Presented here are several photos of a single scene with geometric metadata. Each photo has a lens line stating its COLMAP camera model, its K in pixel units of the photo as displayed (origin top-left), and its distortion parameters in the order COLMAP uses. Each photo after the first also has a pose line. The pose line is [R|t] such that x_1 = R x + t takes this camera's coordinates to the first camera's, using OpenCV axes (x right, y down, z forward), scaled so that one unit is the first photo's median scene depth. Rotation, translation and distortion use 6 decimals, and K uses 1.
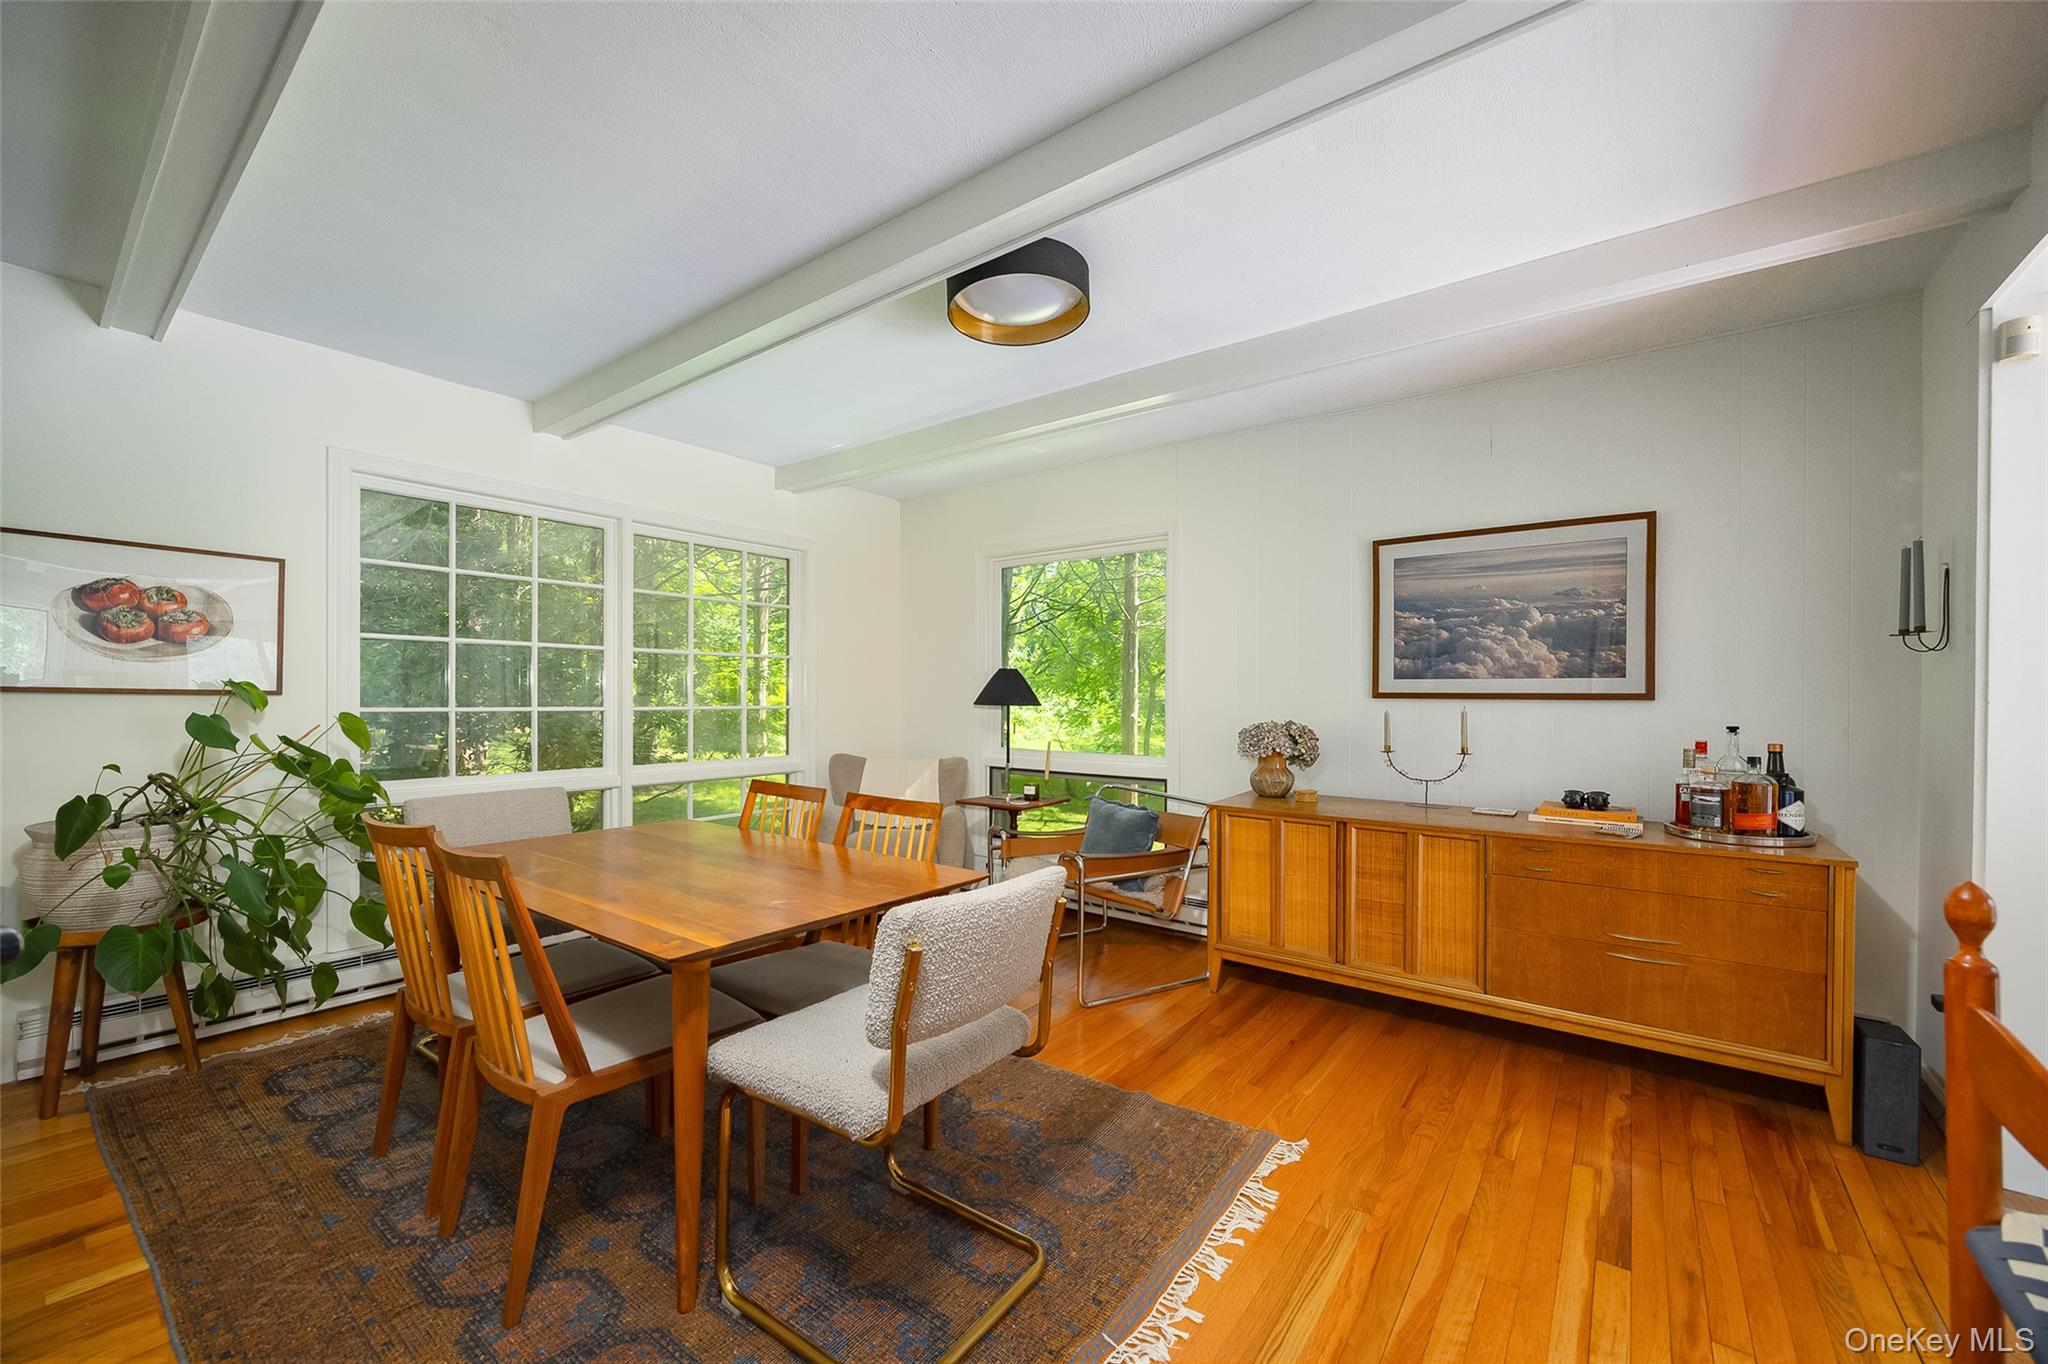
lens RADIAL K [[817.4, 0, 1050.8], [0, 817.4, 687.4], [0, 0, 1]] dist [0.000937, -0.000054]
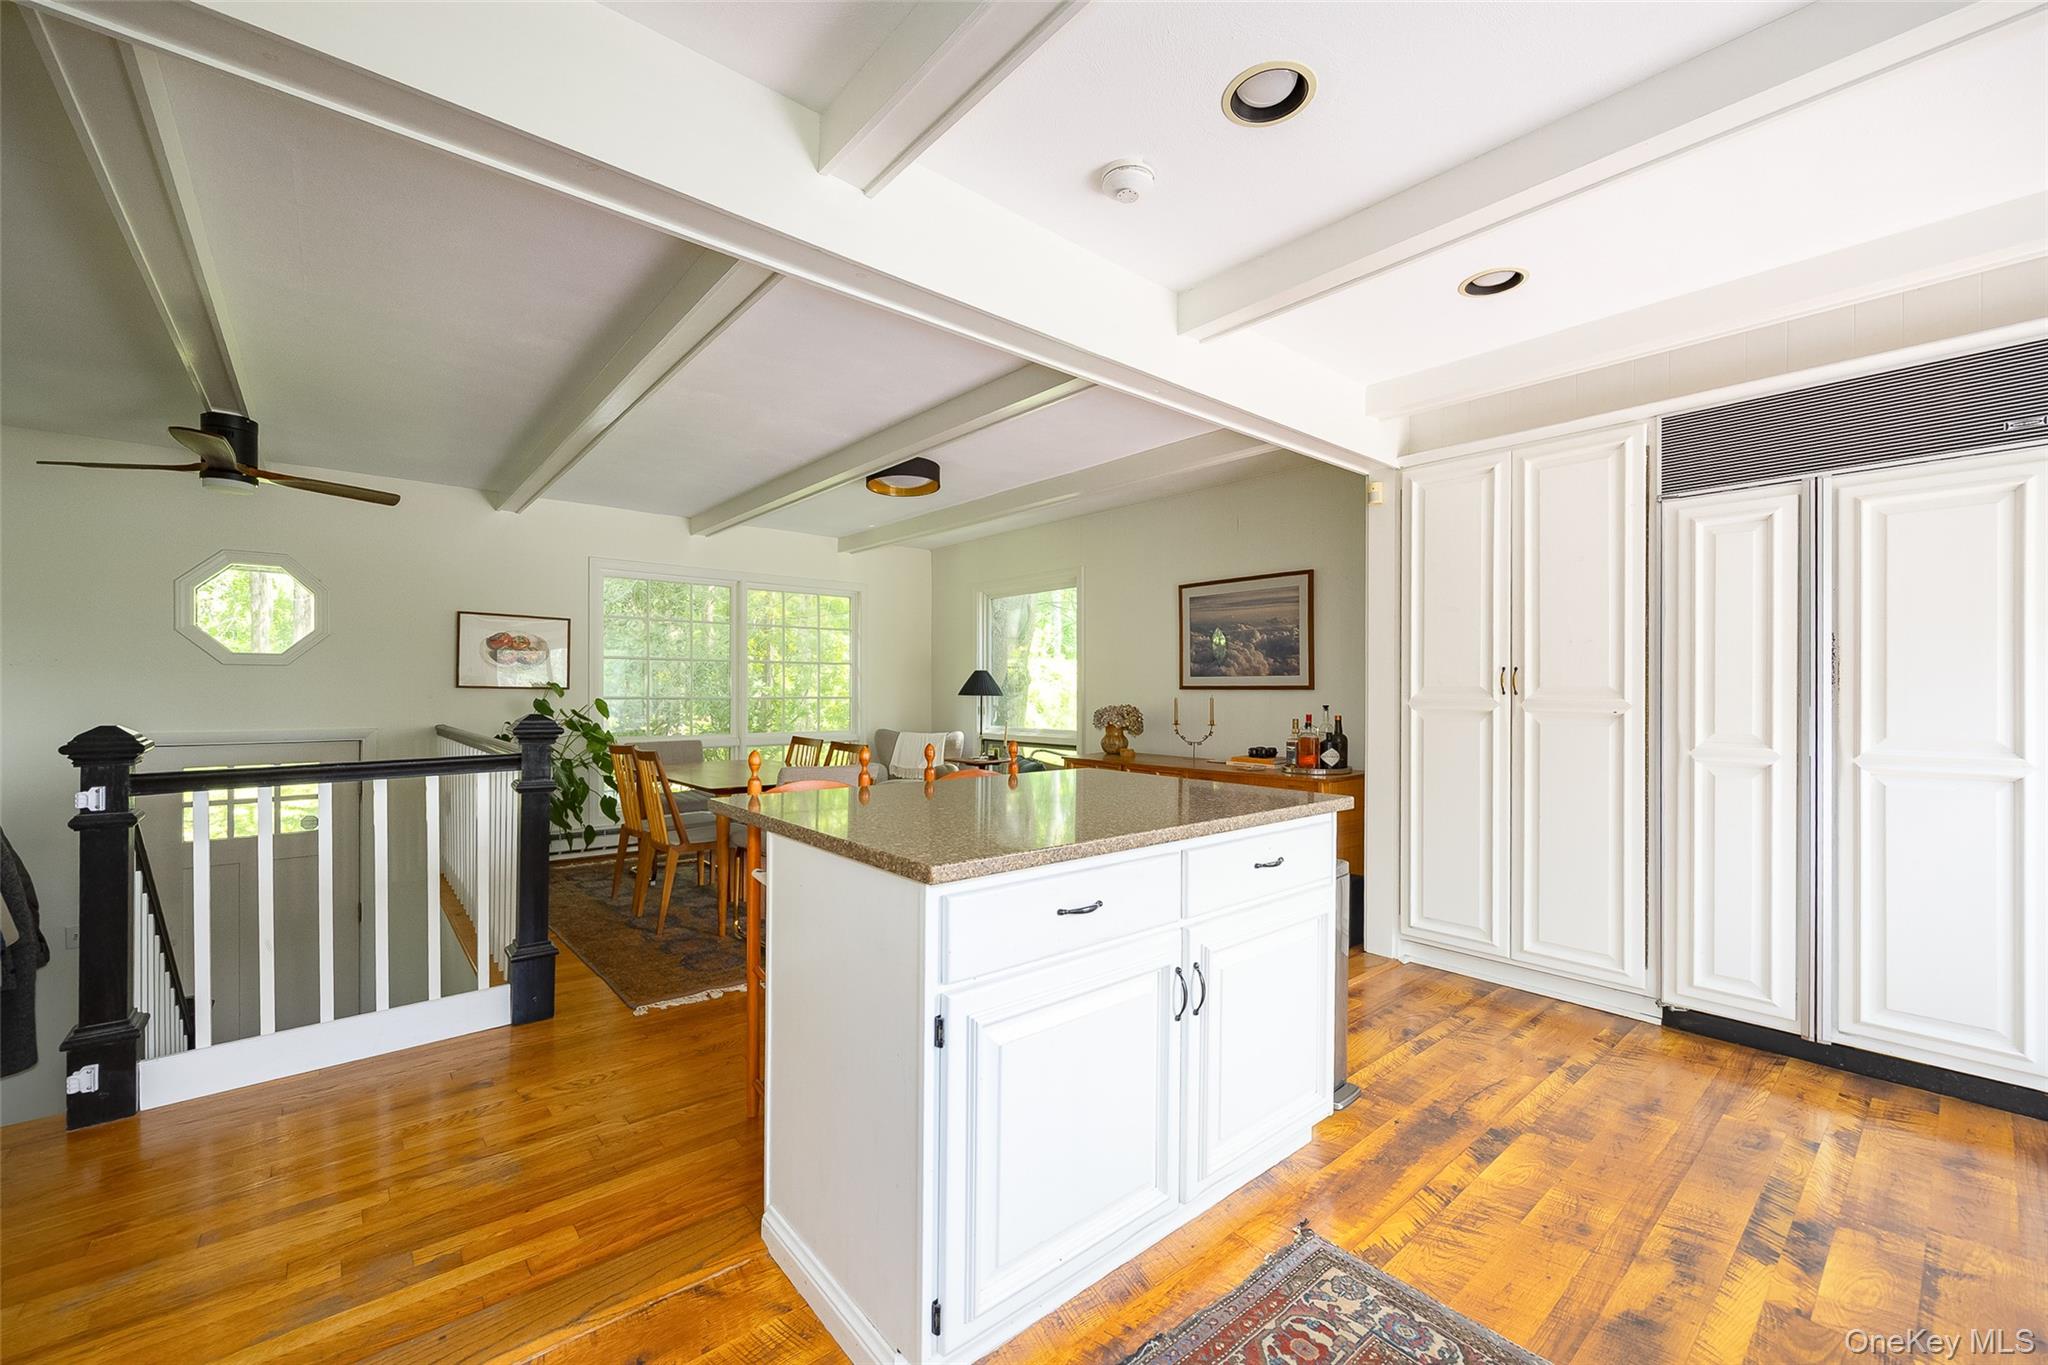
lens RADIAL K [[843.1, 0, 1024.0], [0, 843.1, 682.5], [0, 0, 1]] dist [-0.008951, 0.000020]
pose [[0.972998, -0.005370, -0.230753, 0.542092], [0.005045, 0.999985, -0.002000, 0.002160], [0.230760, 0.000782, 0.973010, -0.660605]]
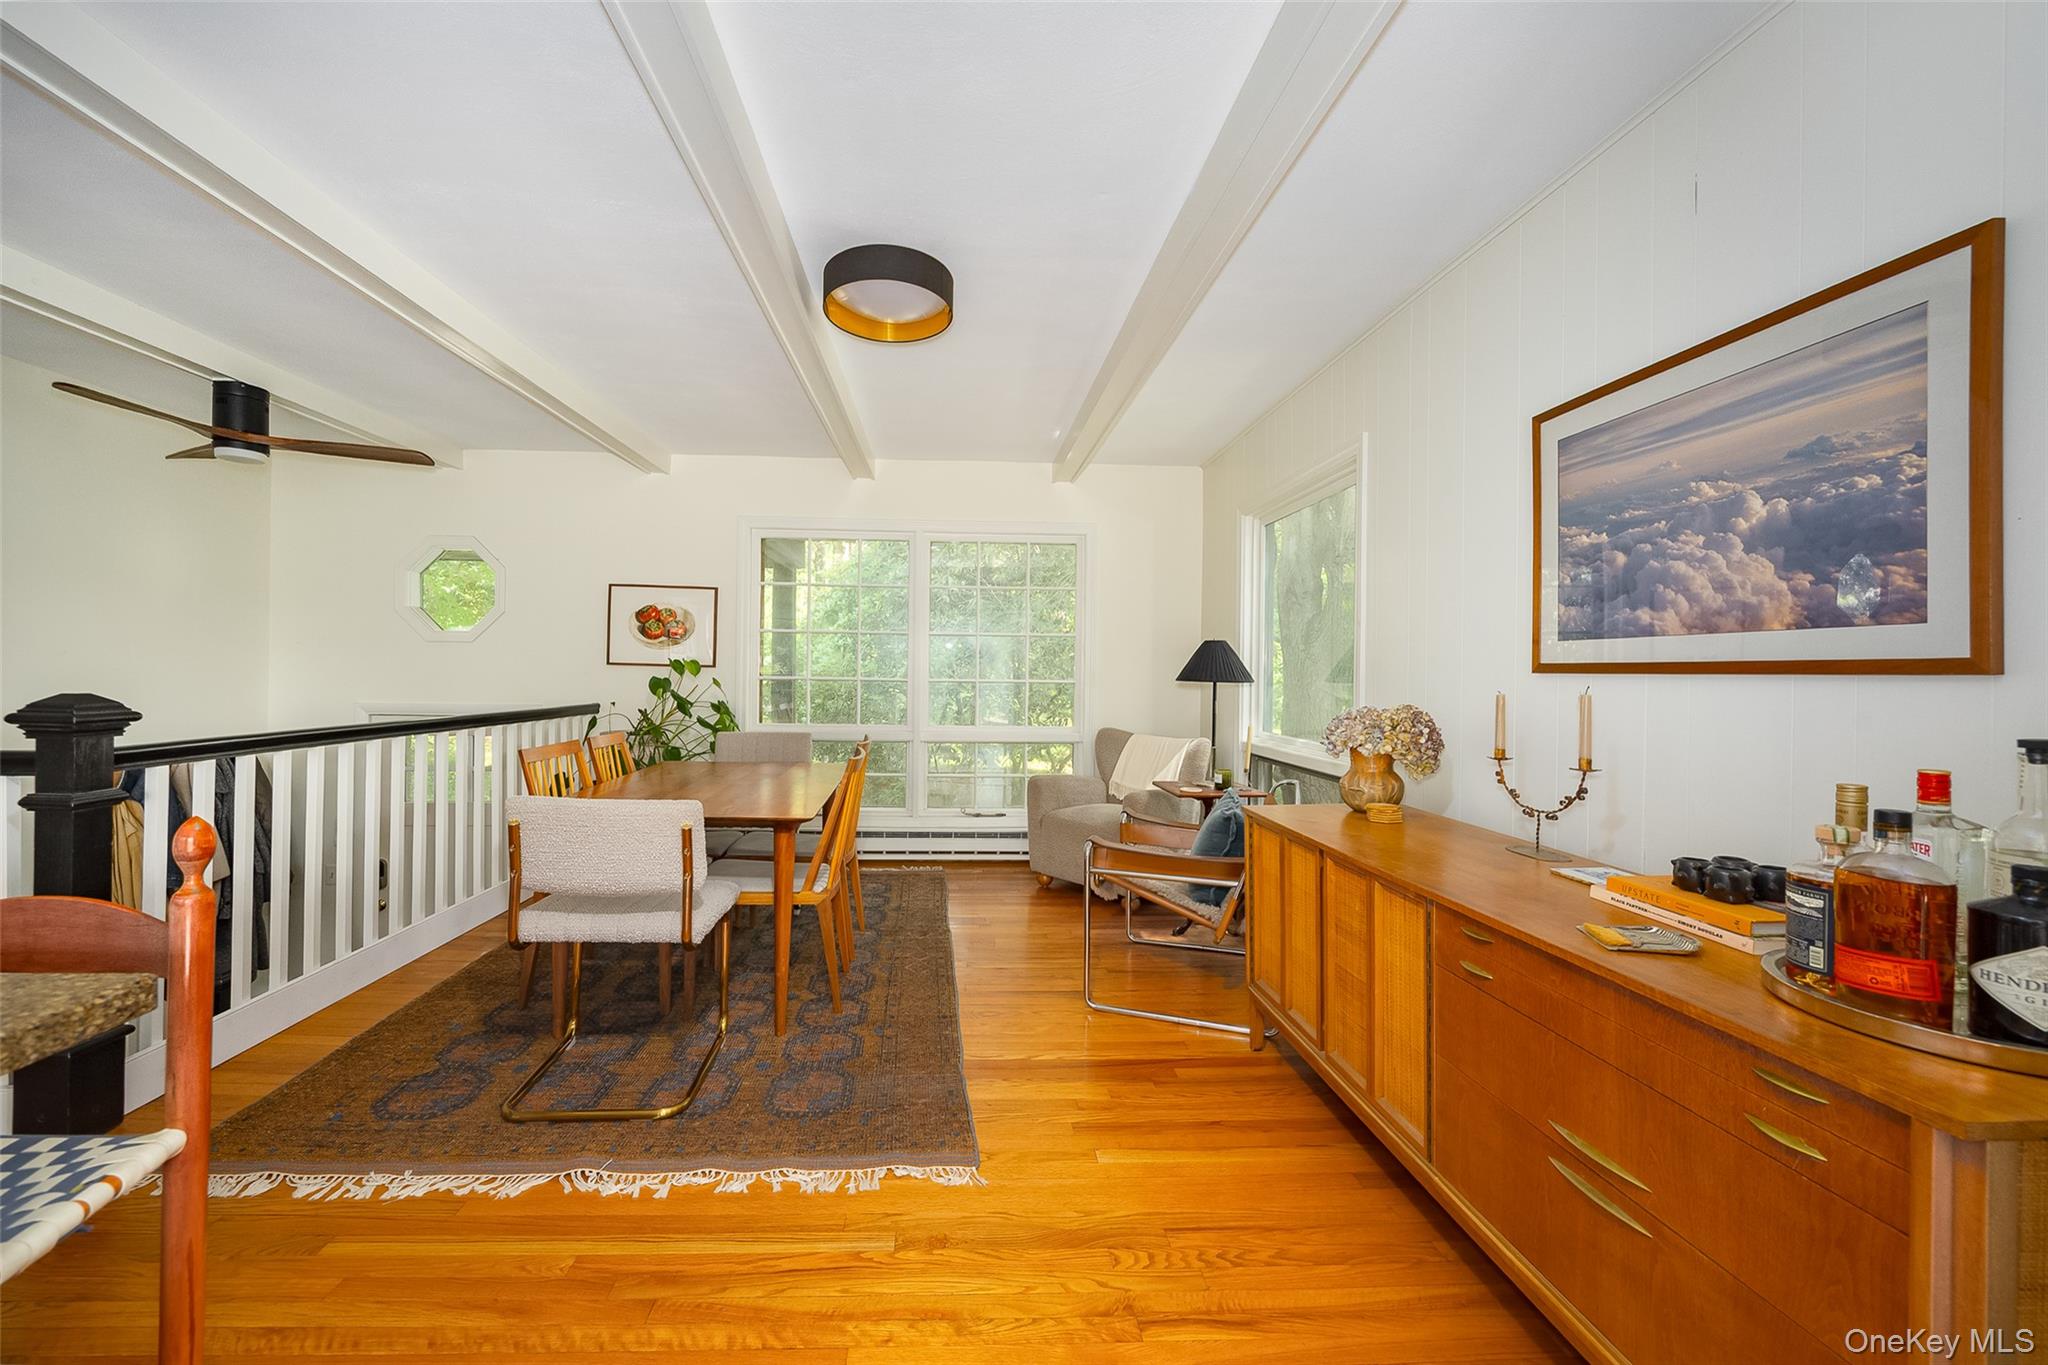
lens RADIAL K [[828.4, 0, 945.4], [0, 828.4, 672.2], [0, 0, 1]] dist [-0.009381, 0.000247]
pose [[0.618037, 0.003070, -0.786143, 0.696866], [-0.001300, 0.999995, 0.002883, 0.013387], [0.786148, -0.000760, 0.618038, 0.308841]]
